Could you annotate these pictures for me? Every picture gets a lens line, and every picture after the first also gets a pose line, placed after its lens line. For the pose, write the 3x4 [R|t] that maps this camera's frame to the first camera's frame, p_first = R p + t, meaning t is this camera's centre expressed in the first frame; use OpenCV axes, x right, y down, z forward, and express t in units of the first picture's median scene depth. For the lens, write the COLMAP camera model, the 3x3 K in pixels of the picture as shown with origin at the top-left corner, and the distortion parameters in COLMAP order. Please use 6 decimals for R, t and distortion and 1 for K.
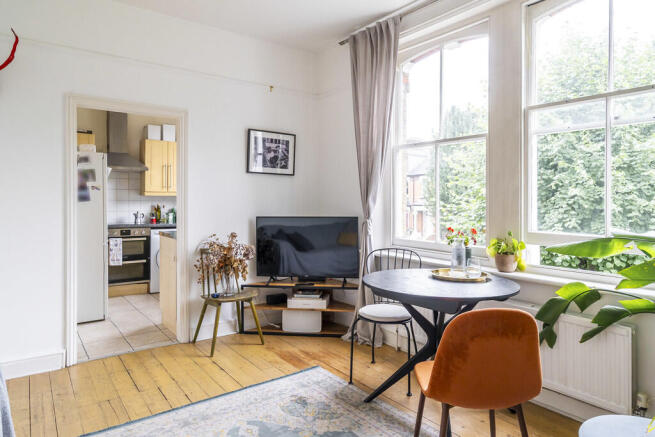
lens RADIAL K [[403.7, 0, 327.7], [0, 403.7, 213.0], [0, 0, 1]] dist [-0.005741, -0.000769]
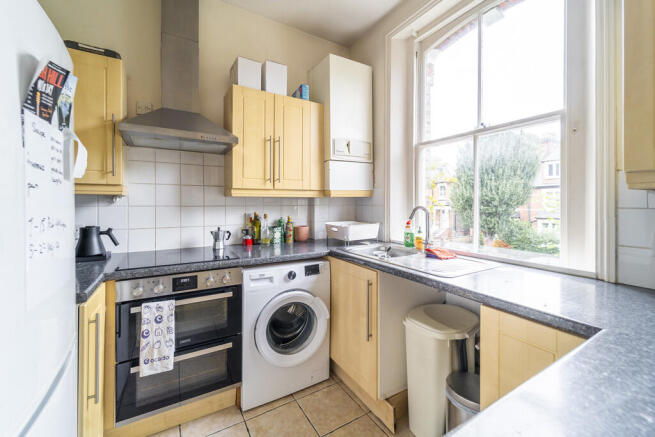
lens RADIAL K [[269.2, 0, 327.3], [0, 269.2, 203.7], [0, 0, 1]] dist [-0.001050, -0.000037]
pose [[0.993619, -0.009634, -0.112380, -0.290399], [0.006590, 0.999602, -0.027428, -0.023286], [0.112600, 0.026512, 0.993287, 0.663781]]
